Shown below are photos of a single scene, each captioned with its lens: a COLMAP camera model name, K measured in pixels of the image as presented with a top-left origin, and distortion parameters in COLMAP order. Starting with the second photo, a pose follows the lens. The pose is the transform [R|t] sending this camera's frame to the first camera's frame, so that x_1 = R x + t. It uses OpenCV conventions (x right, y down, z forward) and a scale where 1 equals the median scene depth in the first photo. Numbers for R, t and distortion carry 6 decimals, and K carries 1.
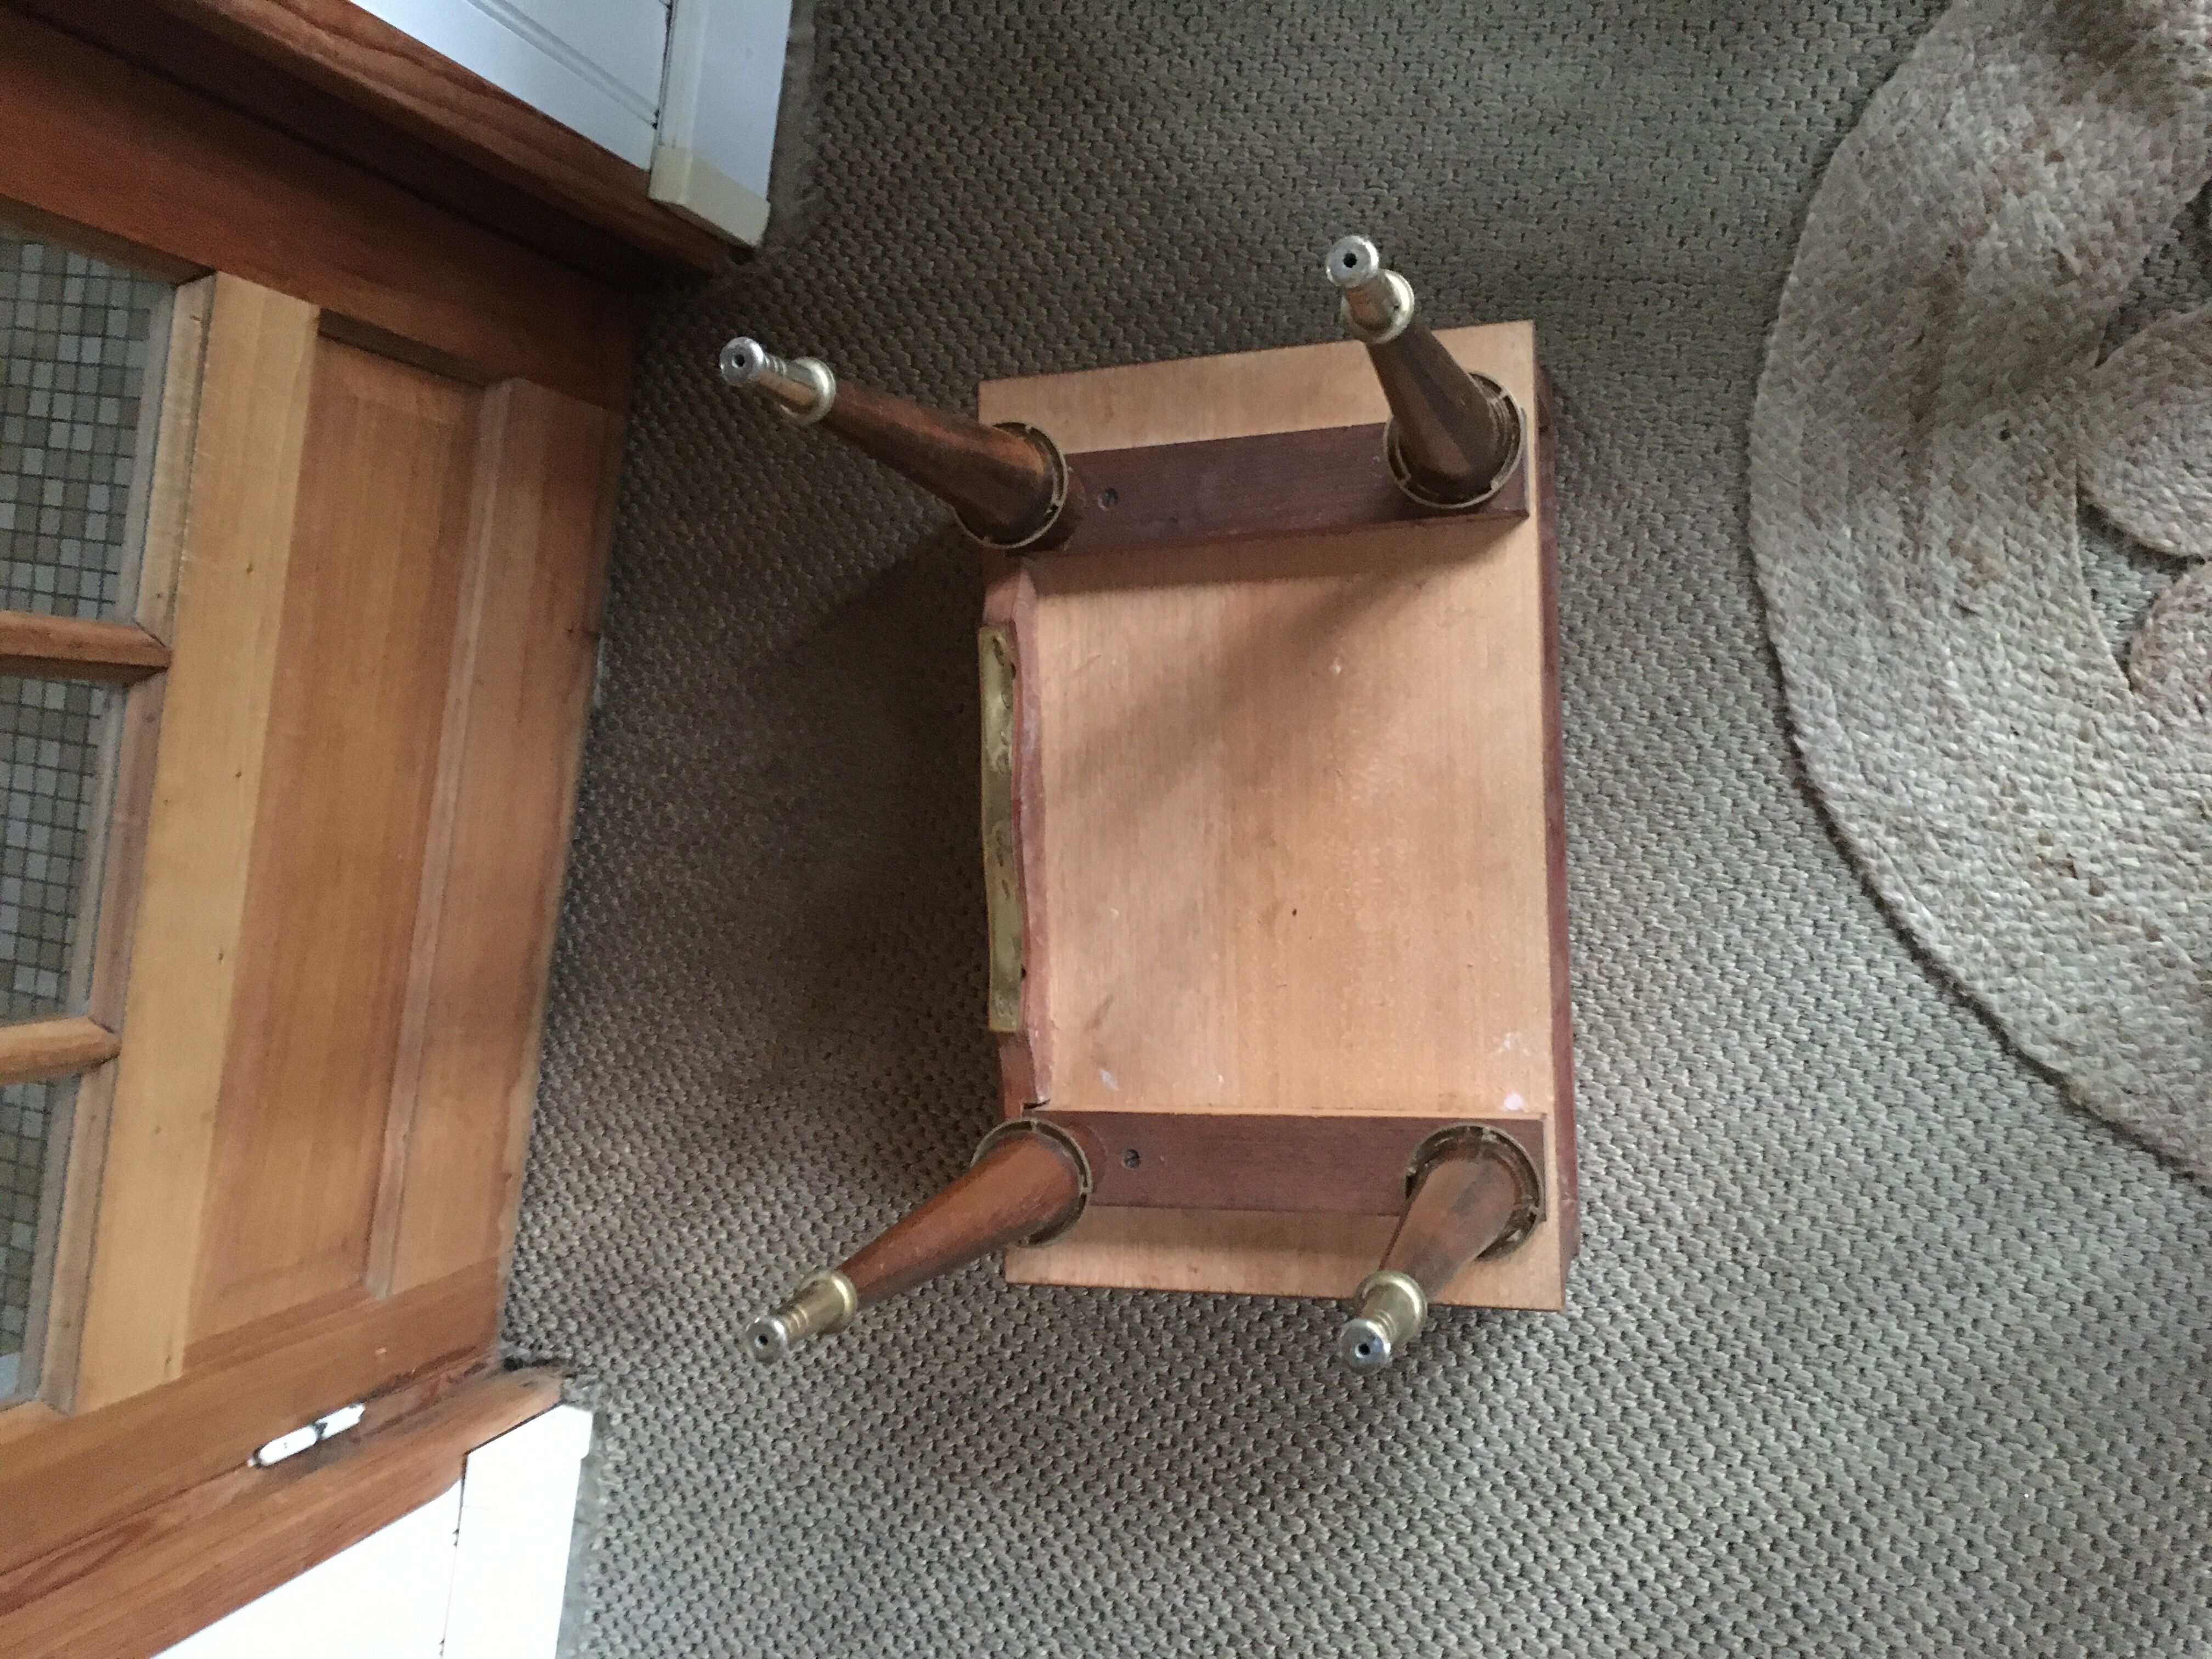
lens RADIAL K [[1892.9, 0, 1098.3], [0, 1892.9, 812.8], [0, 0, 1]] dist [0.084393, -0.121013]
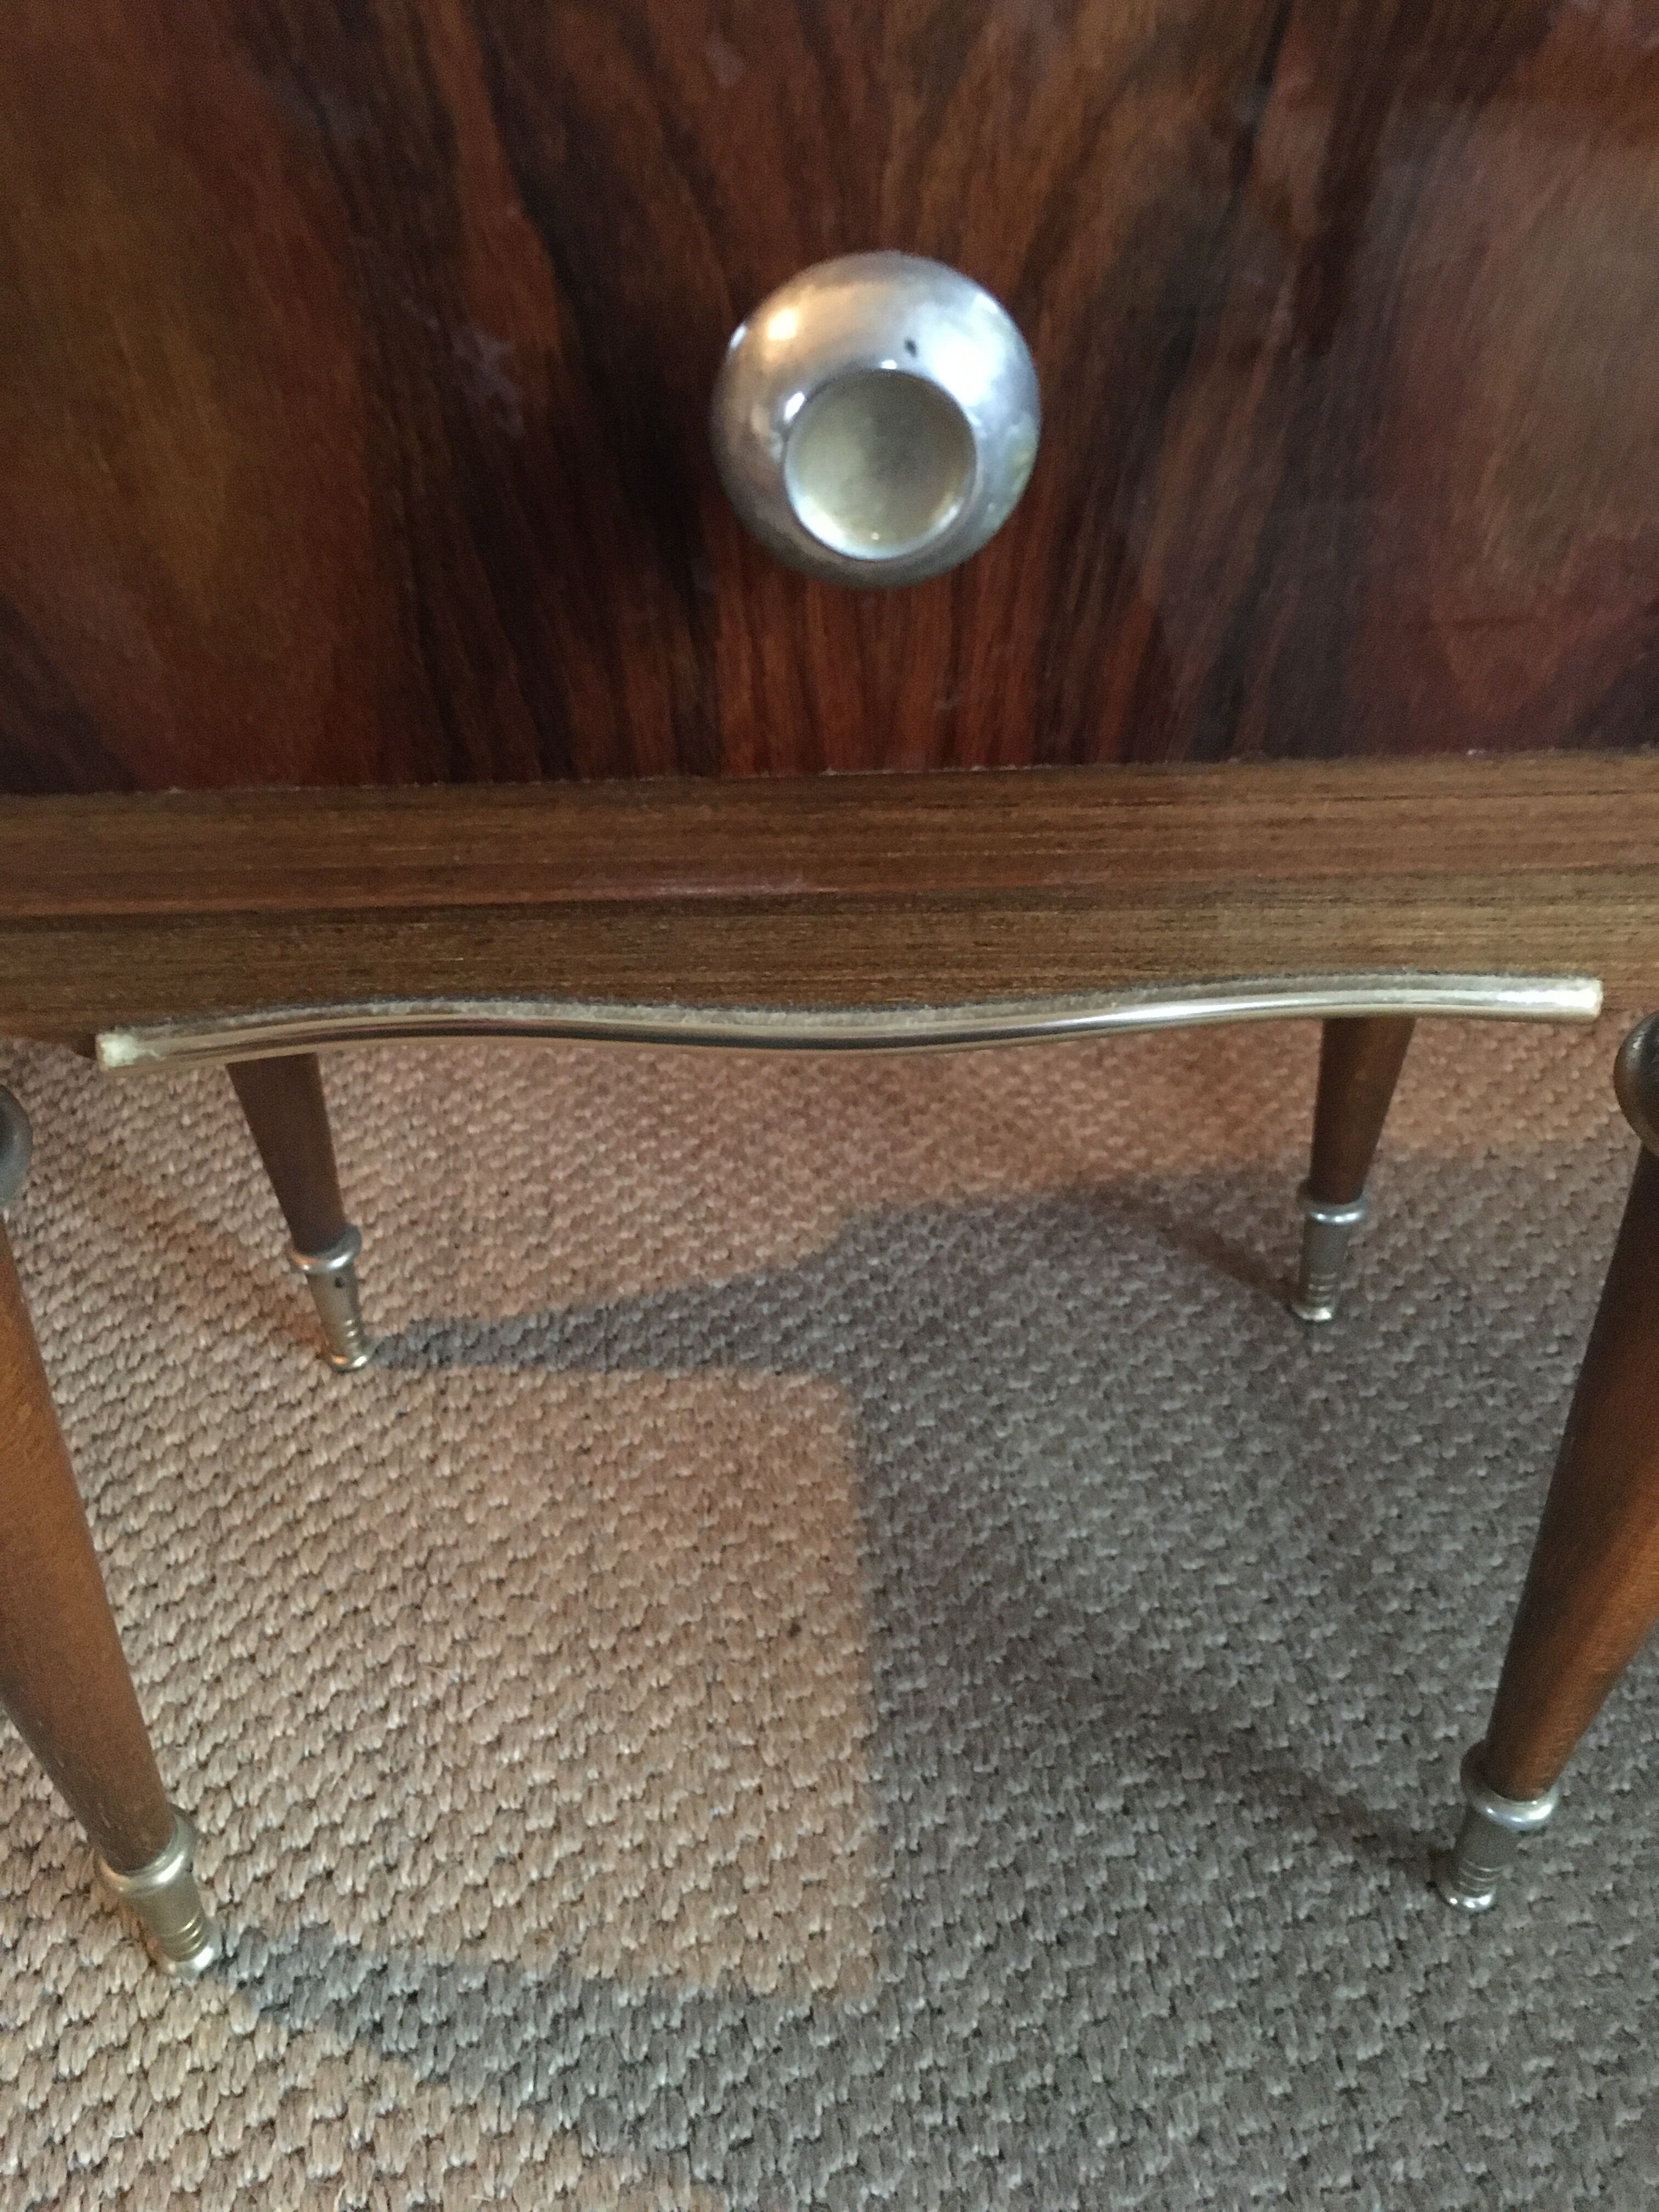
lens RADIAL K [[1892.9, 0, 835.2], [0, 1892.9, 1112.7], [0, 0, 1]] dist [0.084393, -0.121013]
pose [[0.218572, 0.827609, -0.517000, 0.195808], [-0.973947, 0.152198, -0.168119, 0.139298], [-0.060450, 0.540277, 0.839313, 0.534861]]
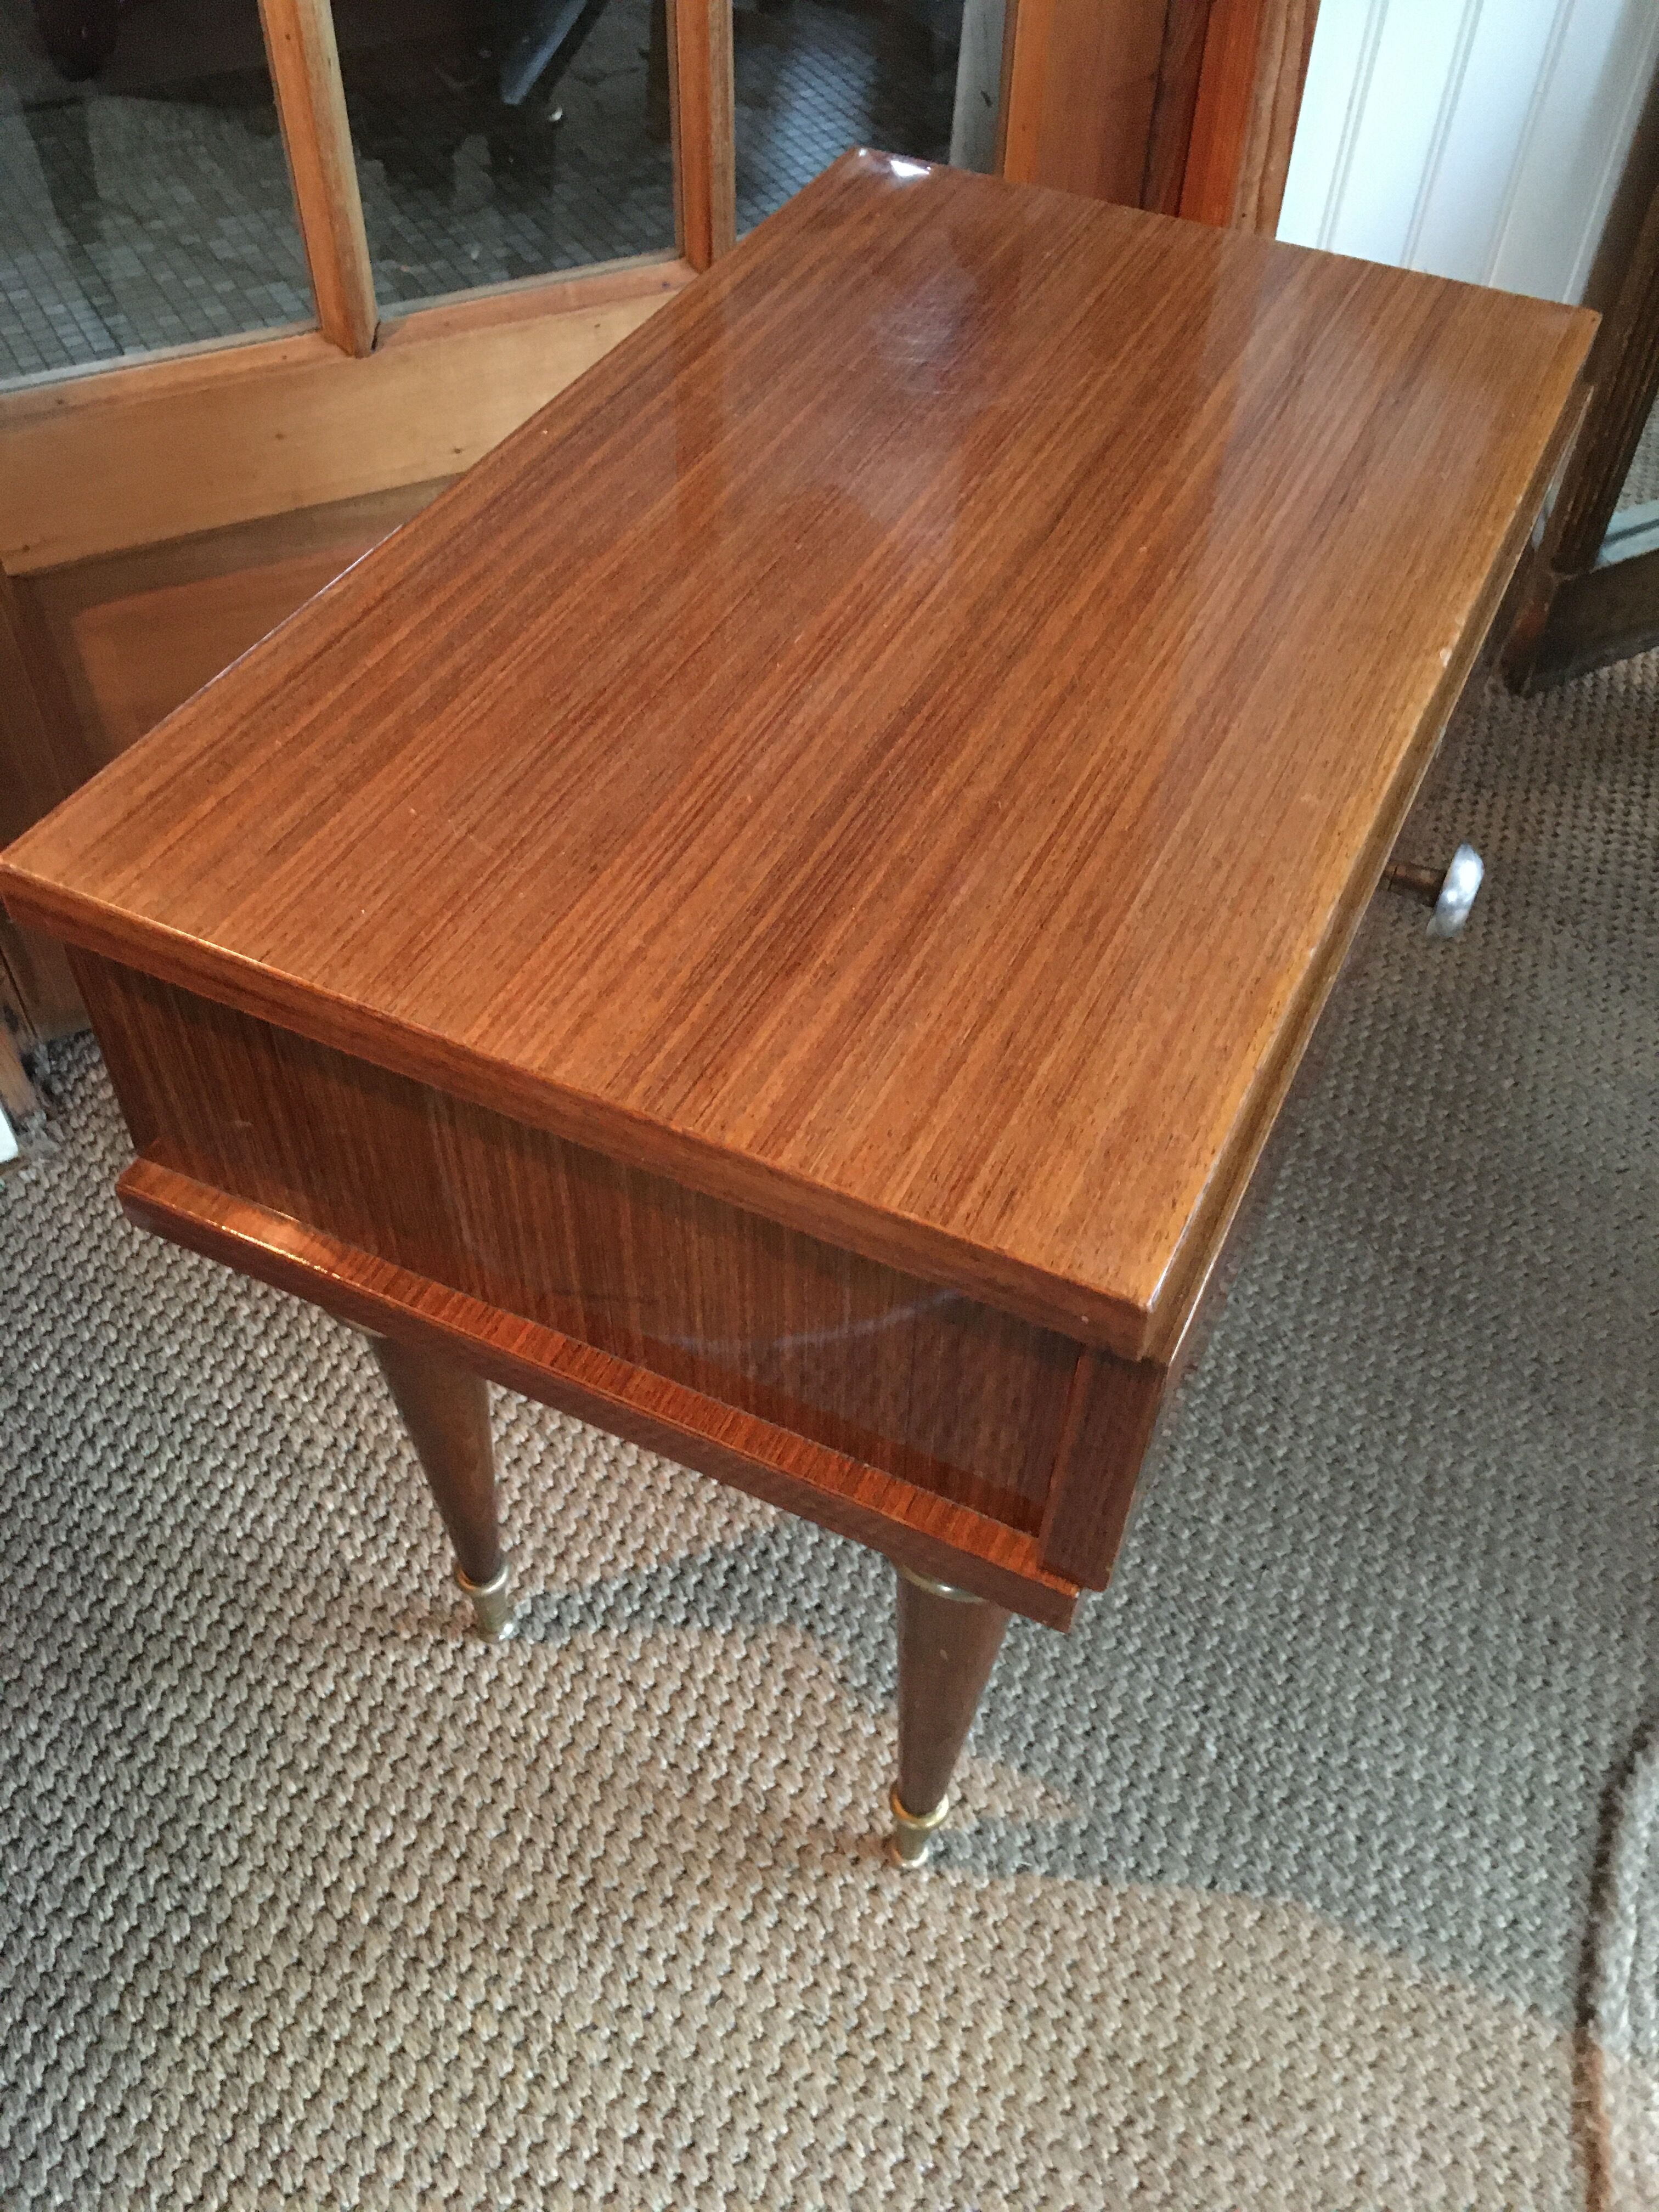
lens RADIAL K [[1892.9, 0, 842.0], [0, 1892.9, 1102.1], [0, 0, 1]] dist [0.084393, -0.121013]
pose [[0.568854, 0.777484, -0.268188, 0.167049], [-0.792623, 0.431259, -0.431004, 0.446671], [-0.219441, 0.457750, 0.861574, 0.237233]]
